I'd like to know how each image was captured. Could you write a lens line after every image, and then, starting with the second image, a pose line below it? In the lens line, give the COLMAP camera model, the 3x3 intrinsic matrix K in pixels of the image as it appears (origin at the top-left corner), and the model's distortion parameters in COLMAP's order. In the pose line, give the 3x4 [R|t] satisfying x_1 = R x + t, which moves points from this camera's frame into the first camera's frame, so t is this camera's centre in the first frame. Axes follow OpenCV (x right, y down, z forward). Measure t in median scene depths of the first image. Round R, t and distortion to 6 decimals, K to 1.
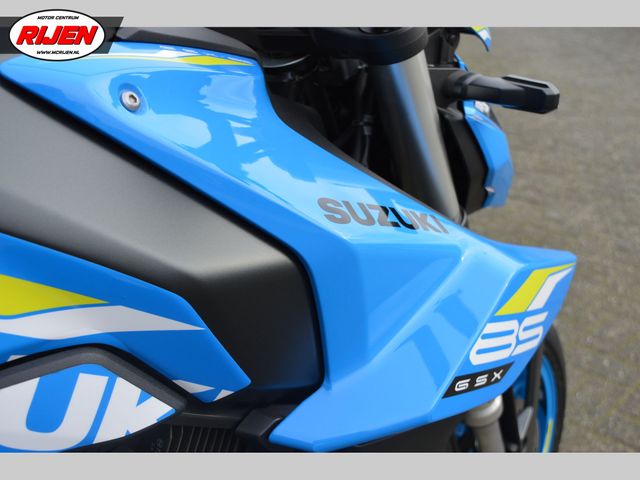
lens RADIAL K [[854.6, 0, 322.1], [0, 854.6, 245.1], [0, 0, 1]] dist [-0.039326, 0.000000]
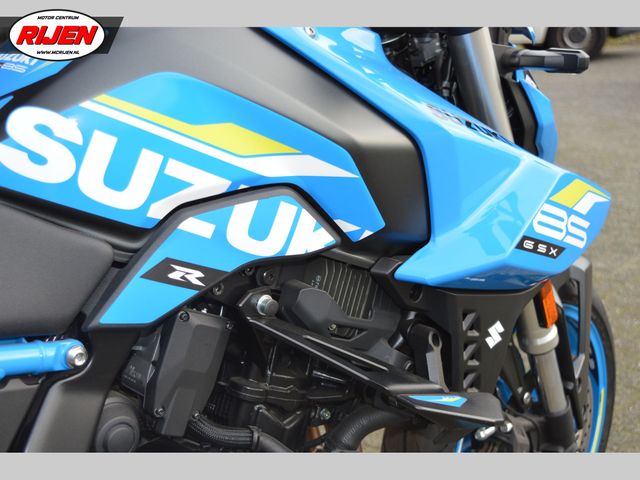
lens RADIAL K [[926.2, 0, 320.3], [0, 926.2, 239.9], [0, 0, 1]] dist [-0.027604, 0.000000]
pose [[0.999451, -0.019191, -0.026996, -0.135869], [0.015540, 0.991459, -0.129493, 0.347720], [0.029250, 0.129002, 0.991213, -0.512148]]
